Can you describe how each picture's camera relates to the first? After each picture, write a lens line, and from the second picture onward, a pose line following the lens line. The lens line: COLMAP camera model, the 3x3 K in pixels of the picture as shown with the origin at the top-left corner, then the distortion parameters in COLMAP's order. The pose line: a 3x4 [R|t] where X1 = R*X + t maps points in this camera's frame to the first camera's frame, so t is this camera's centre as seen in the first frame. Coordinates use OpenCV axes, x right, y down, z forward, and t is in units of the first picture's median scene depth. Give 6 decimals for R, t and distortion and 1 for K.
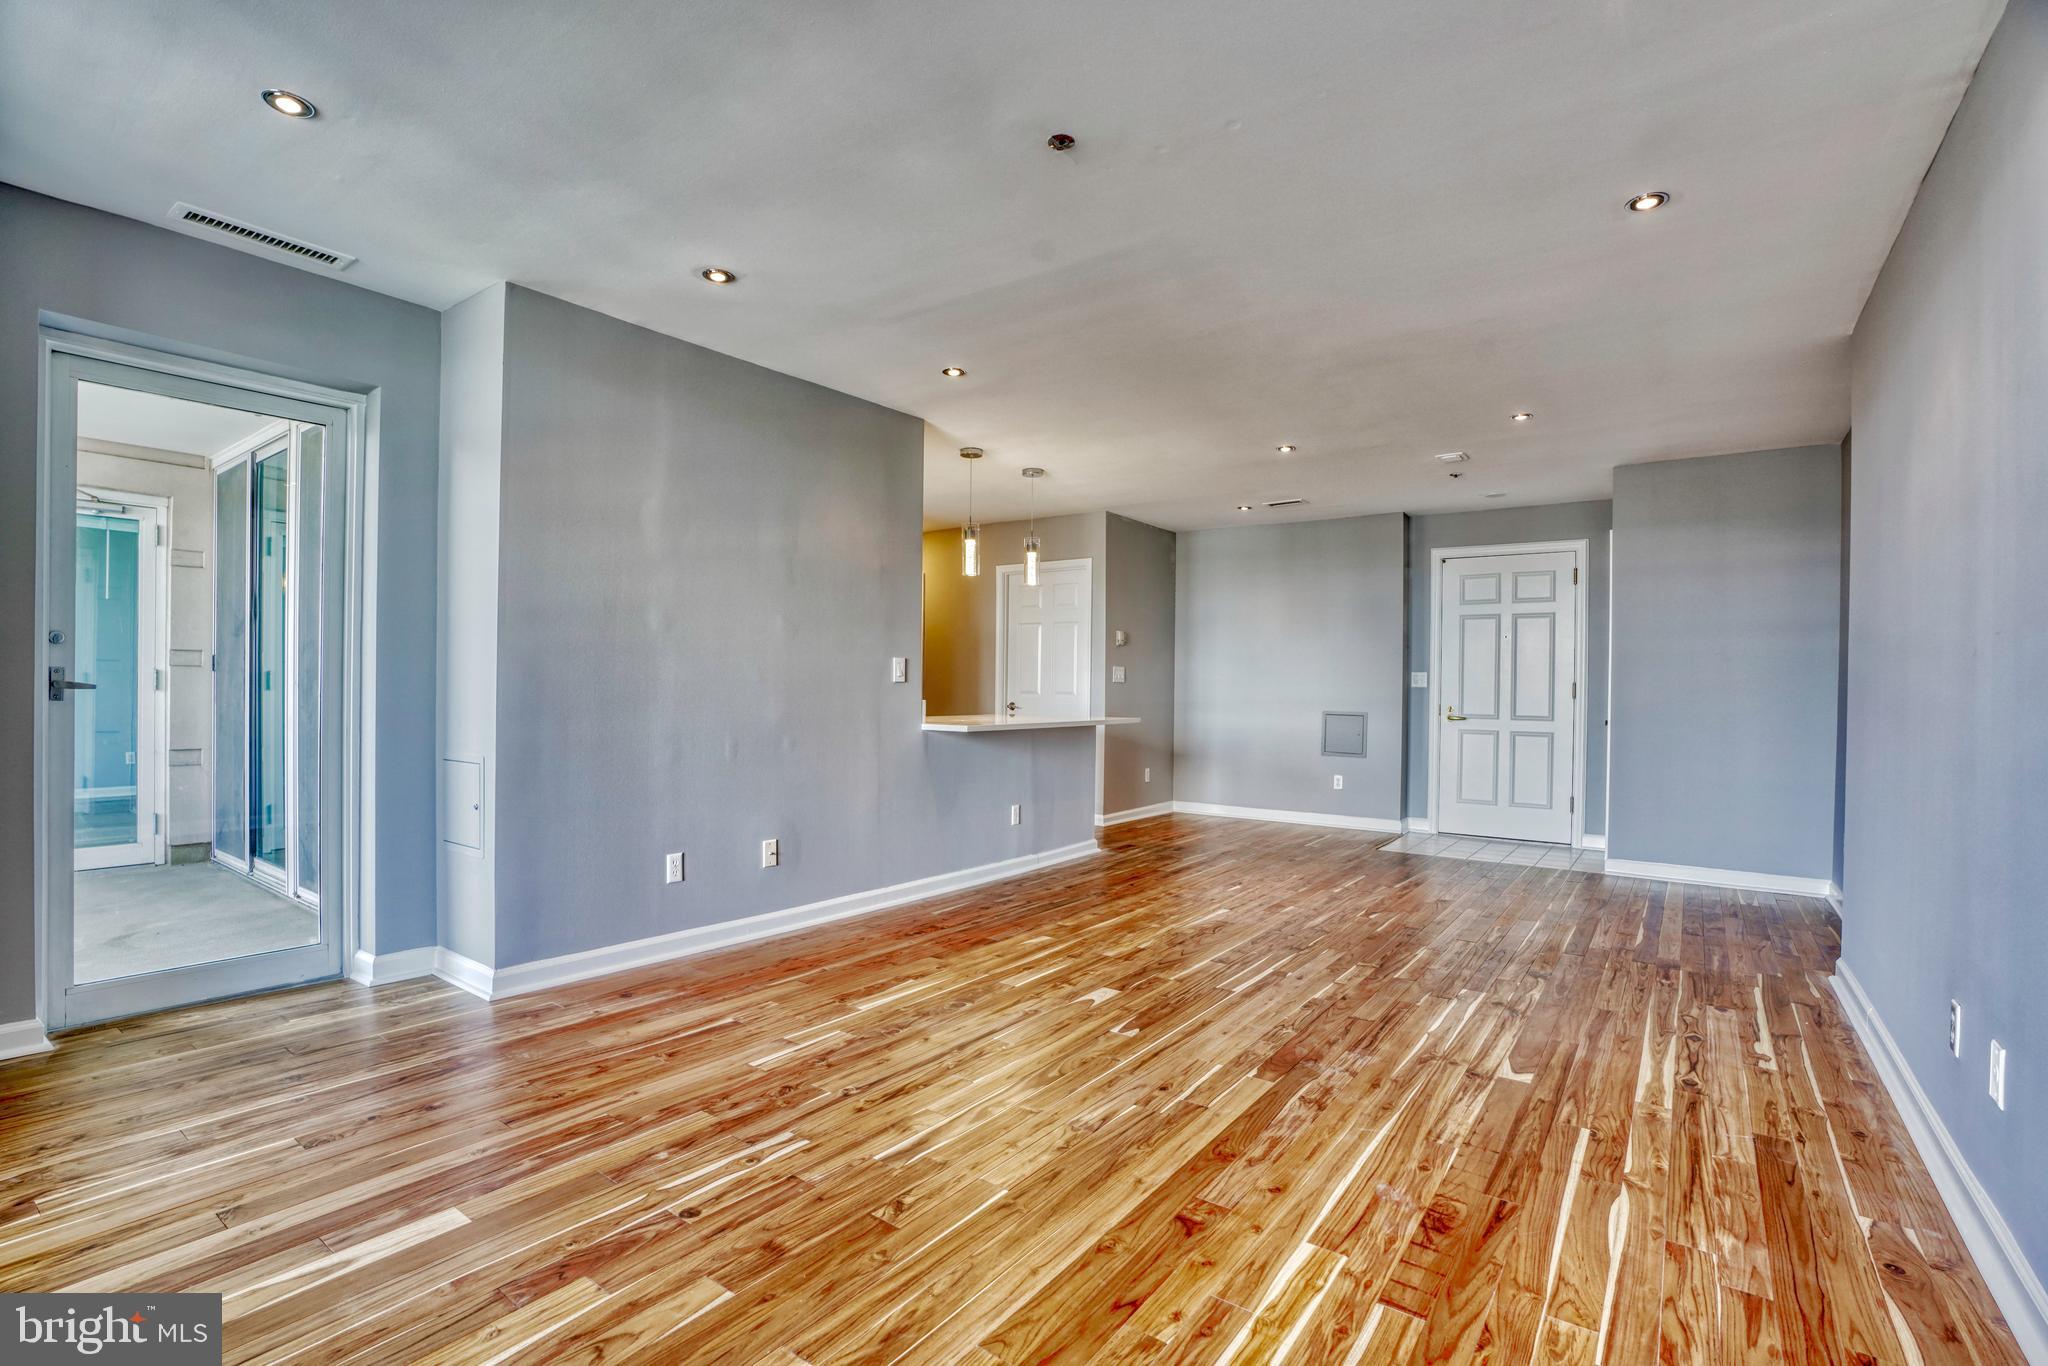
lens RADIAL K [[944.4, 0, 1015.5], [0, 944.4, 695.0], [0, 0, 1]] dist [-0.066072, 0.023708]
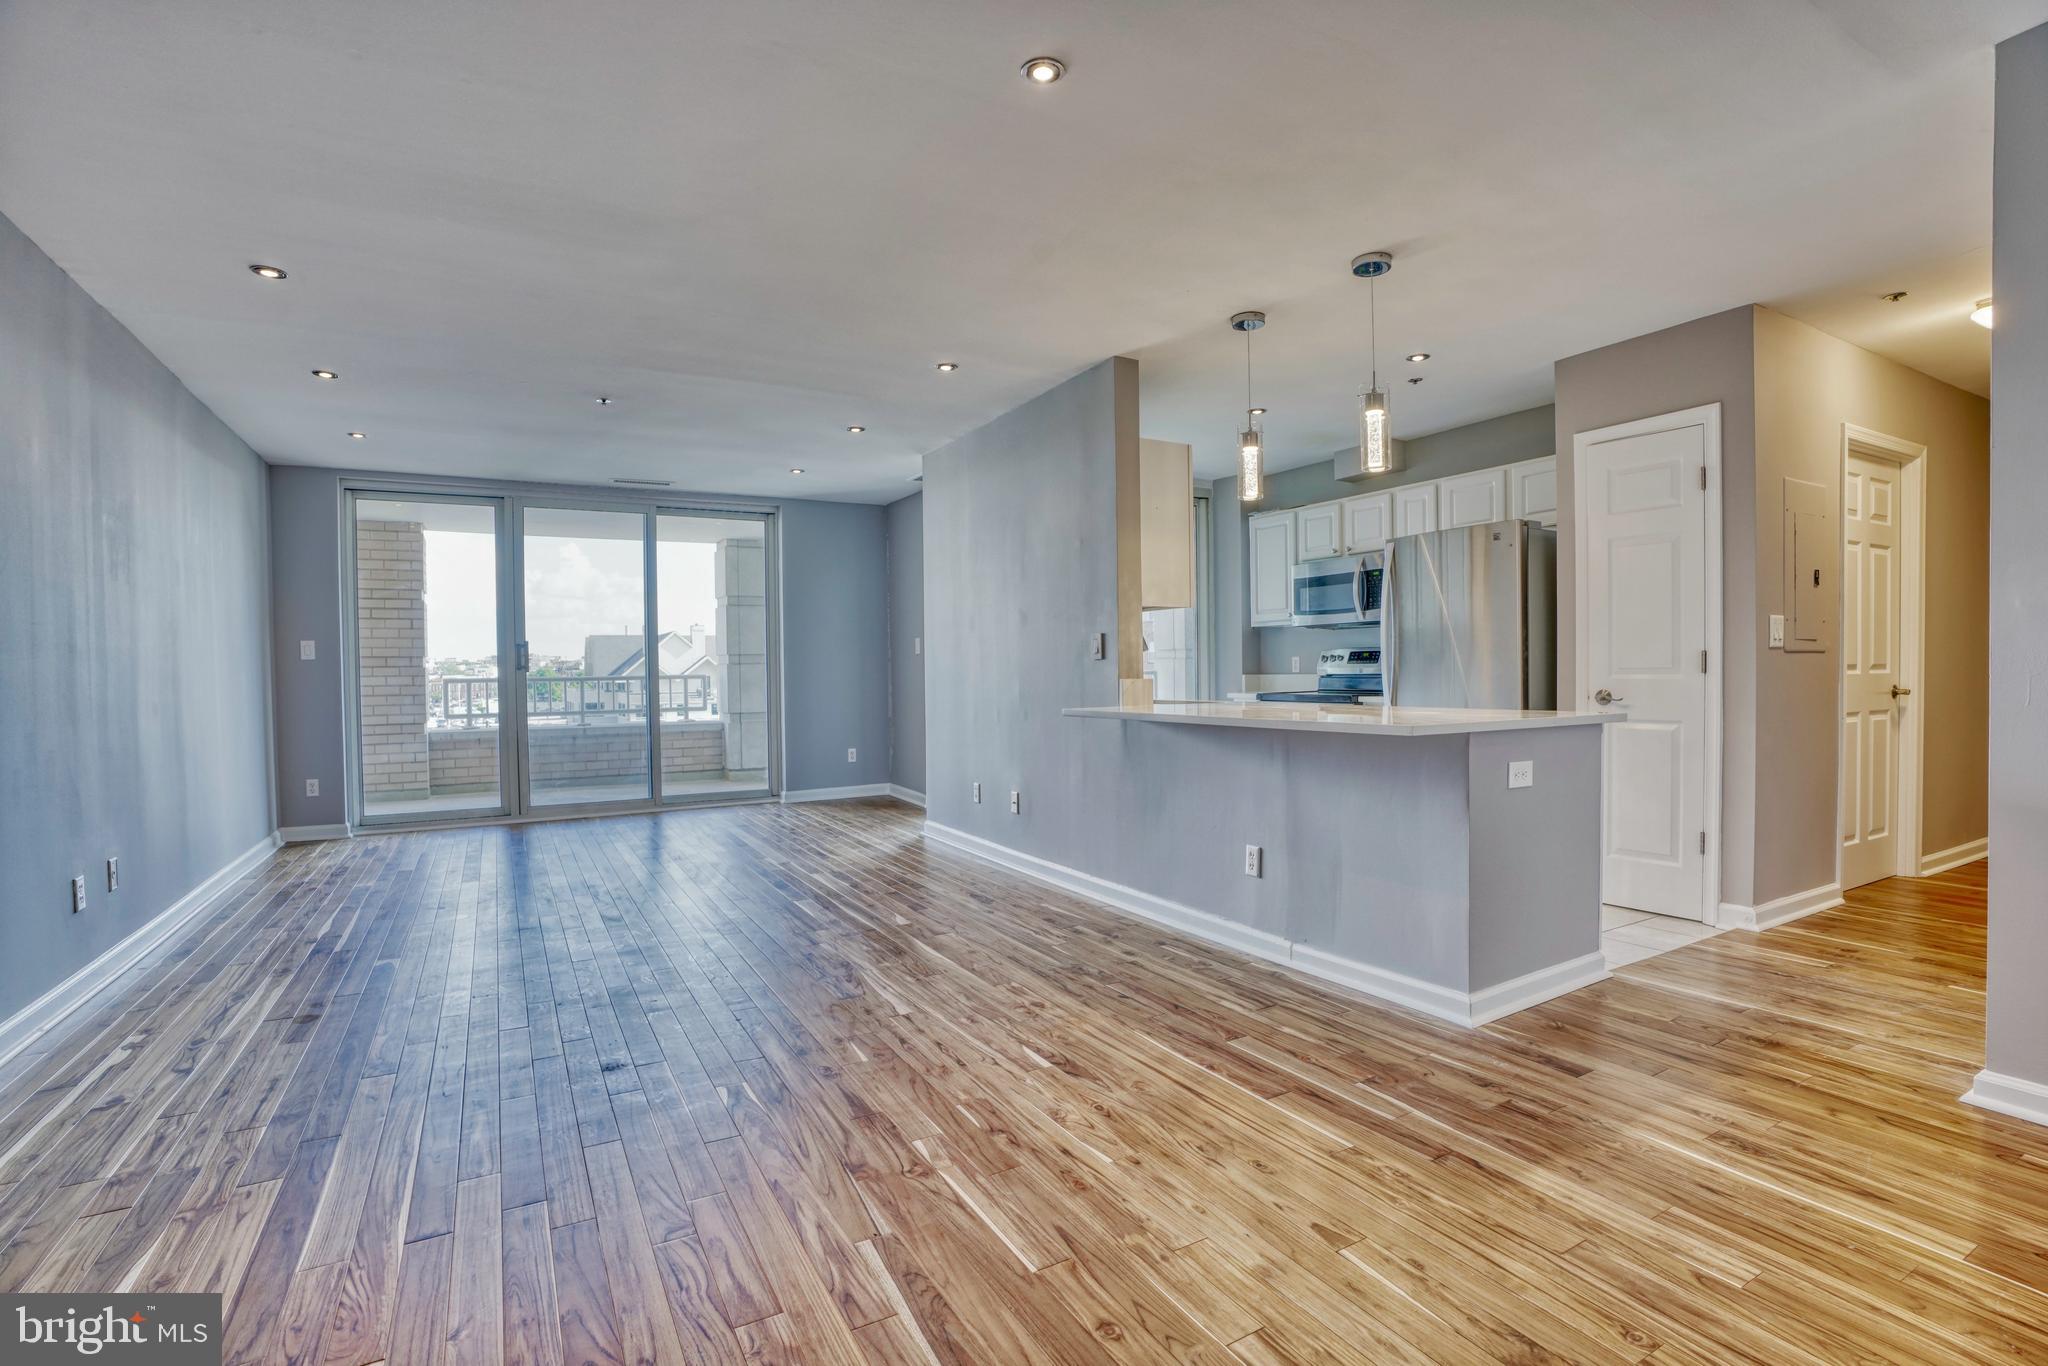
lens RADIAL K [[944.4, 0, 1009.3], [0, 944.4, 691.6], [0, 0, 1]] dist [-0.066072, 0.023708]
pose [[-0.418190, 0.013068, -0.908265, 0.909780], [0.002071, 0.999908, 0.013433, 0.005548], [0.908357, 0.003736, -0.418179, 1.577112]]
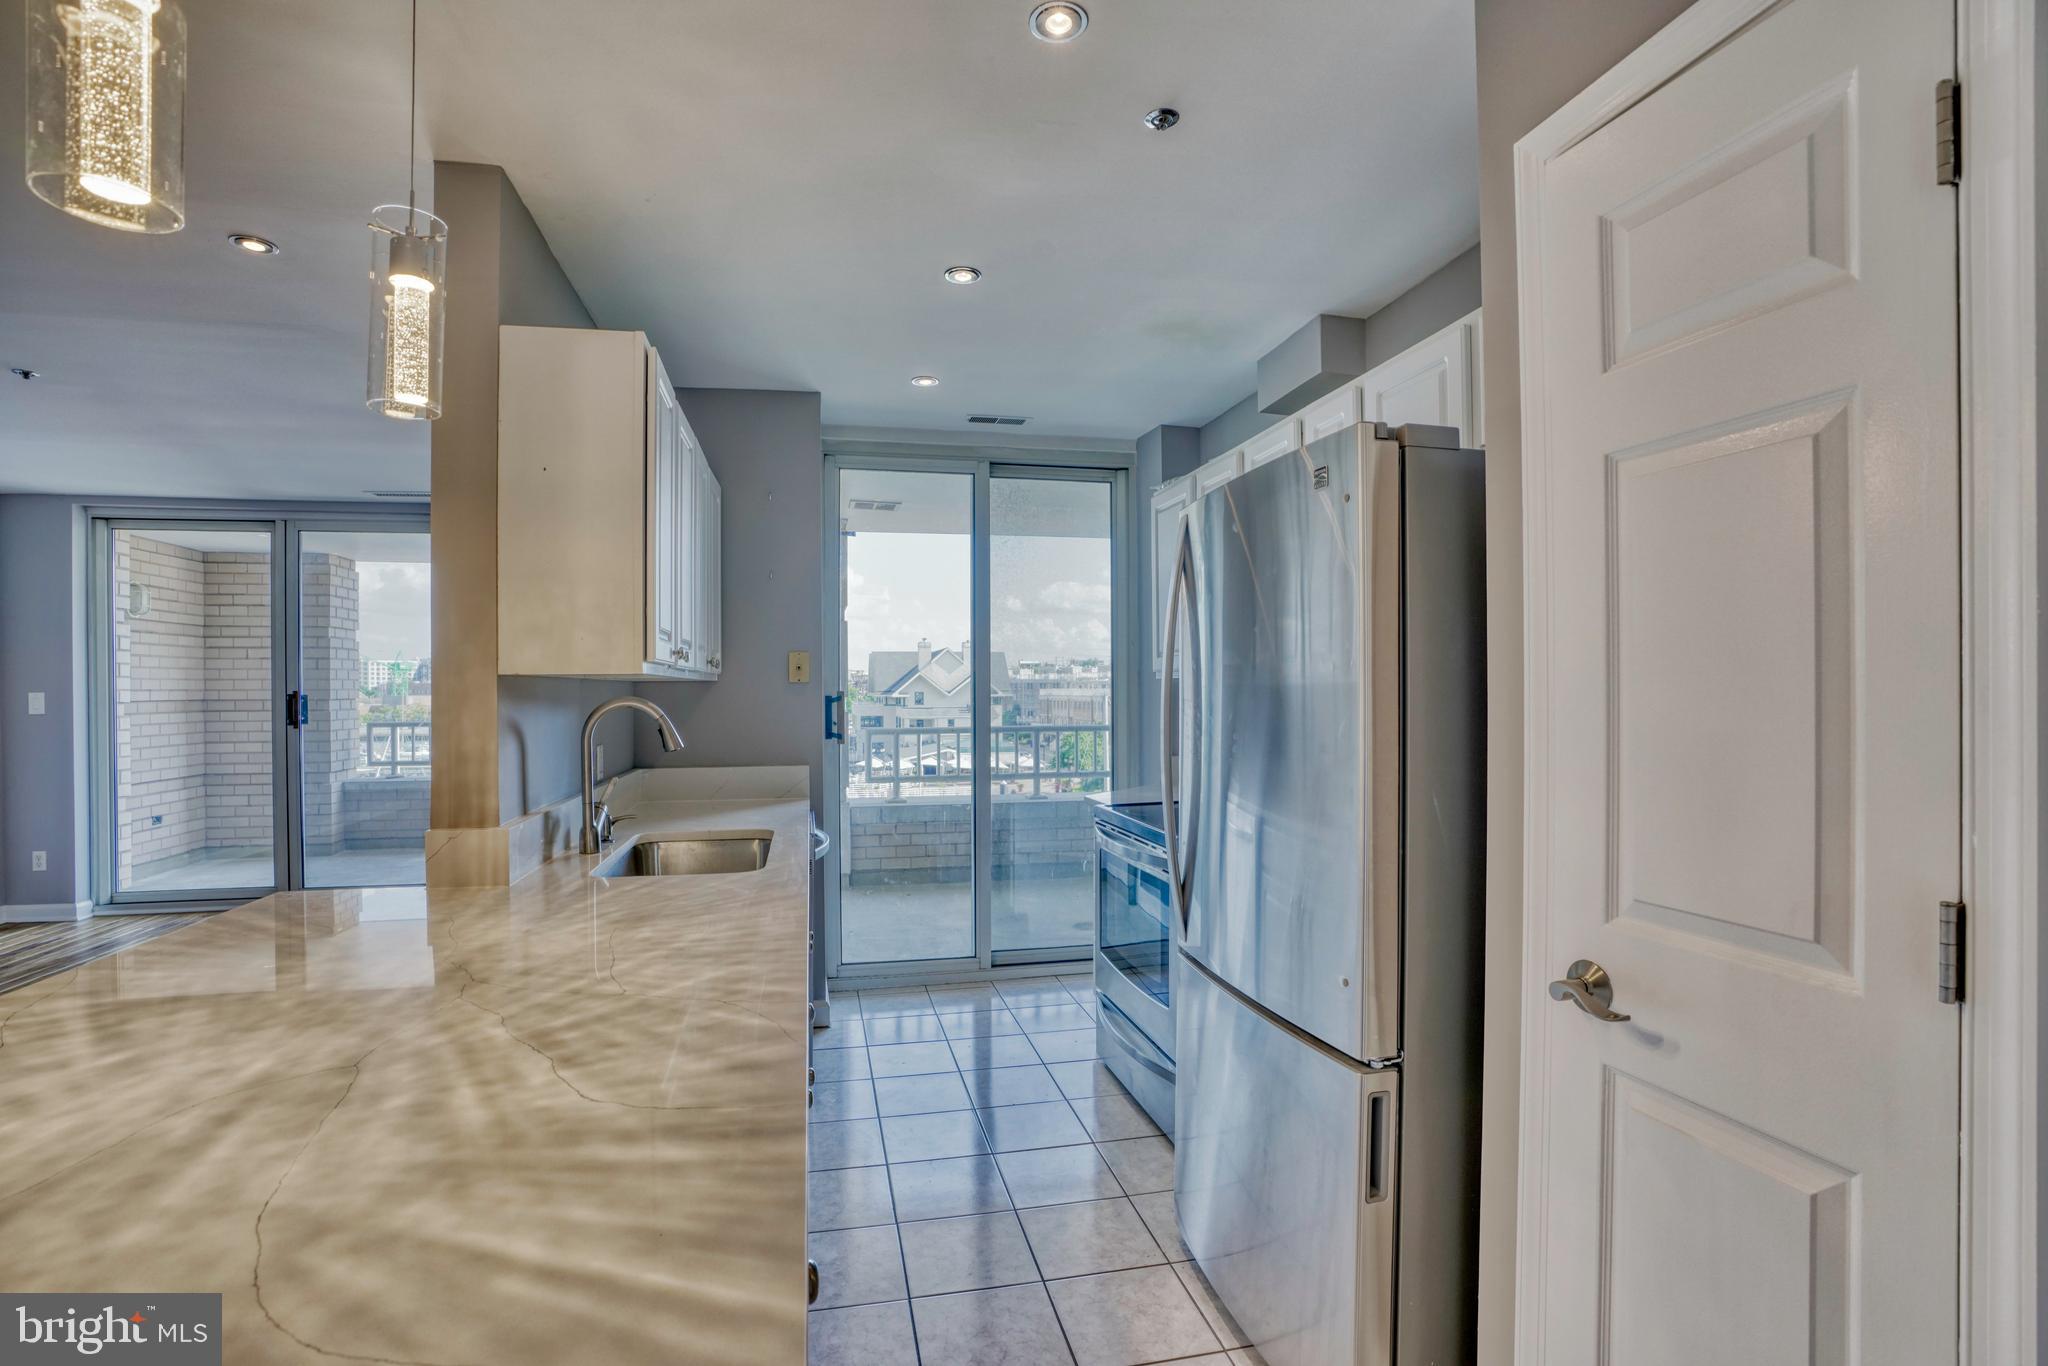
lens RADIAL K [[944.4, 0, 1014.2], [0, 944.4, 690.1], [0, 0, 1]] dist [-0.066072, 0.023708]
pose [[-0.666185, -0.006441, -0.745759, 0.040391], [-0.006439, 0.999975, -0.002885, -0.070173], [0.745759, 0.002880, -0.666209, 1.812828]]
